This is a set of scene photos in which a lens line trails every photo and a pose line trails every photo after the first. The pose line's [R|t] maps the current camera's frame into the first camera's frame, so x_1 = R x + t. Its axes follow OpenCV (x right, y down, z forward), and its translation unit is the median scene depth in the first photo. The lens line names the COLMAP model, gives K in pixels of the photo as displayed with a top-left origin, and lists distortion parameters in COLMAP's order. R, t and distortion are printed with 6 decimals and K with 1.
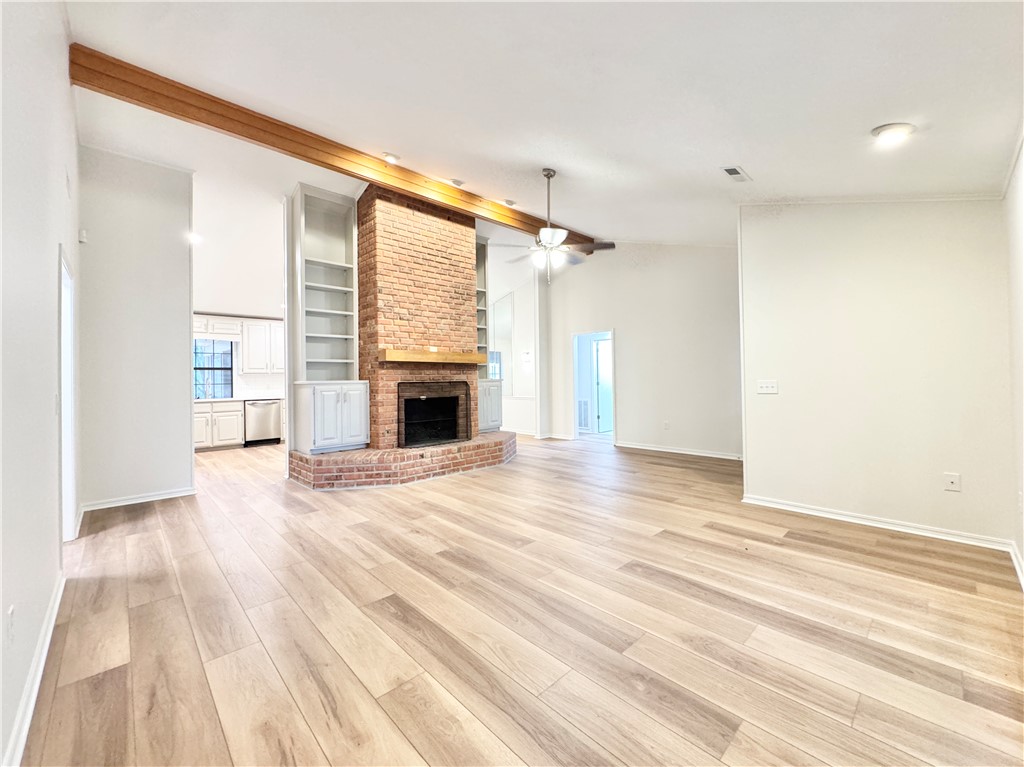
lens RADIAL K [[413.4, 0, 512.2], [0, 413.4, 375.2], [0, 0, 1]] dist [-0.001385, 0.000002]
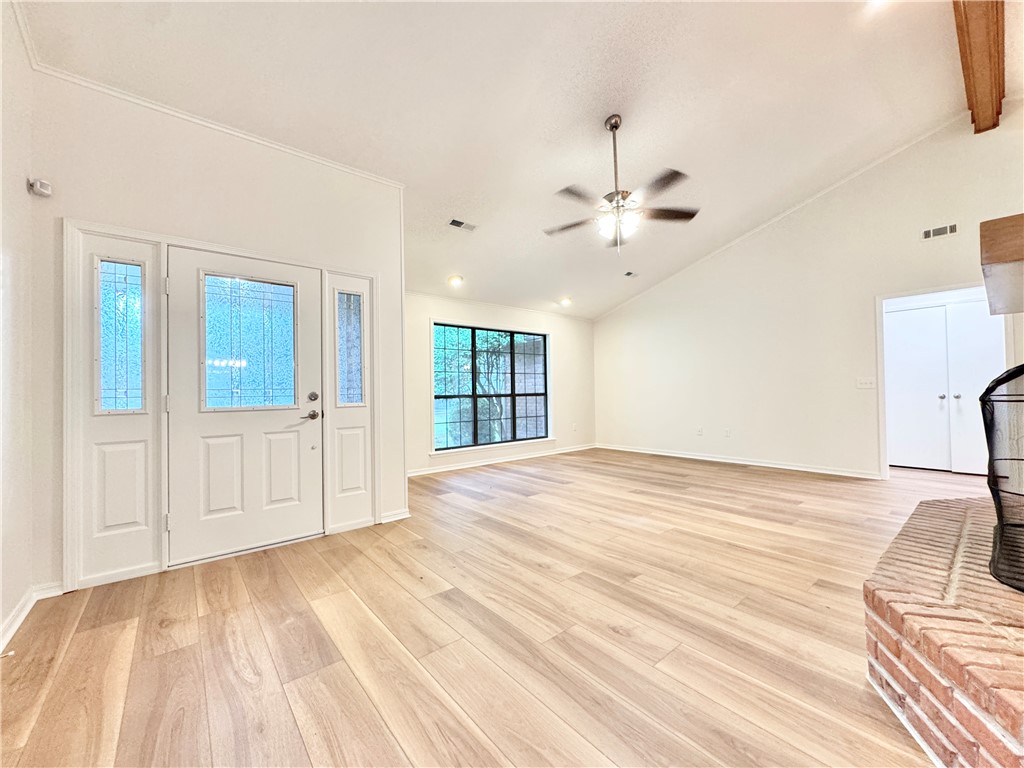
lens RADIAL K [[408.0, 0, 512.0], [0, 408.0, 384.0], [0, 0, 1]] dist [-0.002871, -0.000360]
pose [[-0.997003, 0.032093, 0.070390, 0.298568], [0.030016, 0.999088, -0.030378, 0.056269], [-0.071301, -0.028175, -0.997057, 2.139789]]
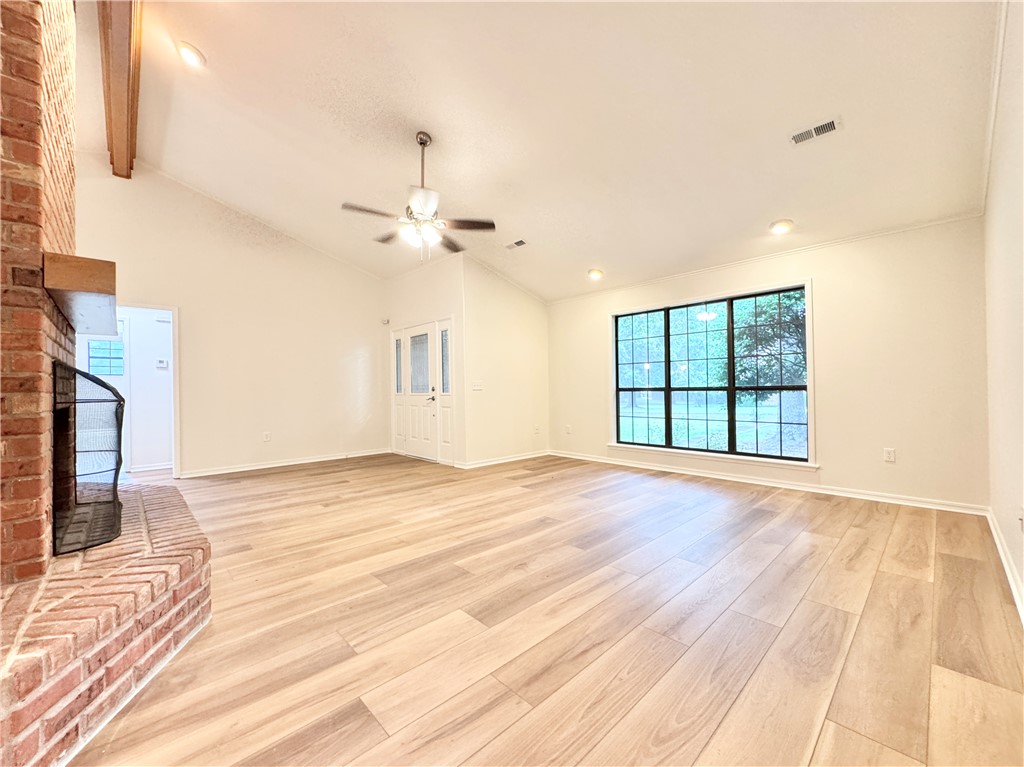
lens RADIAL K [[408.0, 0, 512.0], [0, 408.0, 383.5], [0, 0, 1]] dist [-0.002871, -0.000360]
pose [[0.004608, 0.028767, 0.999576, -0.913375], [0.002659, 0.999582, -0.028779, 0.070379], [-0.999986, 0.002791, 0.004530, 0.953072]]
